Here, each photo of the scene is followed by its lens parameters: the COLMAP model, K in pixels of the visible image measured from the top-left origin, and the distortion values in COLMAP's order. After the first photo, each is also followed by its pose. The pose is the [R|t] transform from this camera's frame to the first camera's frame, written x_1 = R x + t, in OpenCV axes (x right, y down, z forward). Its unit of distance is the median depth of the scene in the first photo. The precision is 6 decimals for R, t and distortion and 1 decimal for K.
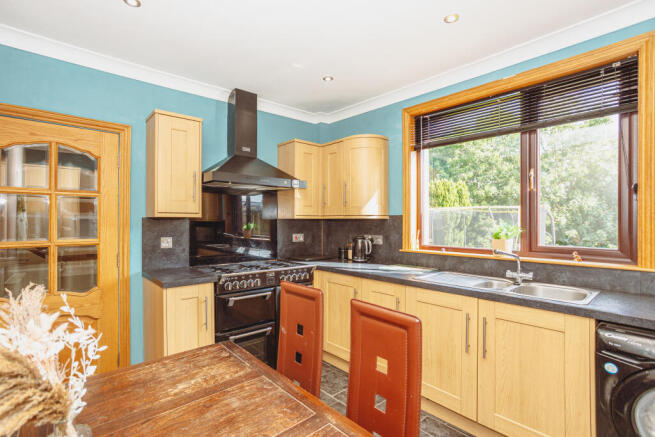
lens RADIAL K [[317.9, 0, 327.5], [0, 317.9, 218.5], [0, 0, 1]] dist [-0.048107, -0.000095]
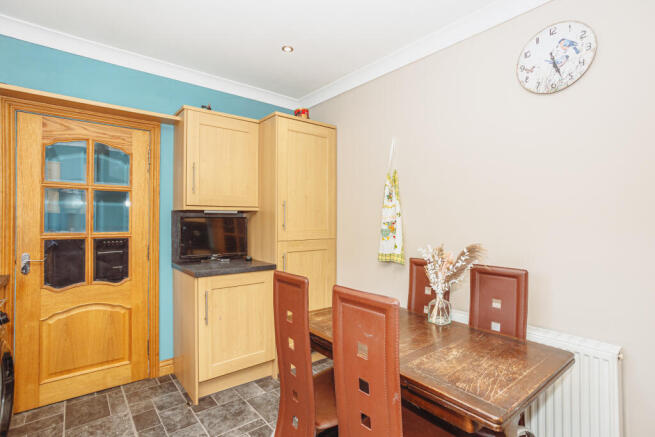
lens RADIAL K [[318.3, 0, 327.5], [0, 318.3, 218.5], [0, 0, 1]] dist [-0.021124, 0.000380]
pose [[-0.998752, -0.002106, 0.049891, -0.022782], [-0.002742, 0.999916, -0.012675, 0.024101], [-0.049861, -0.012796, -0.998674, 0.989627]]
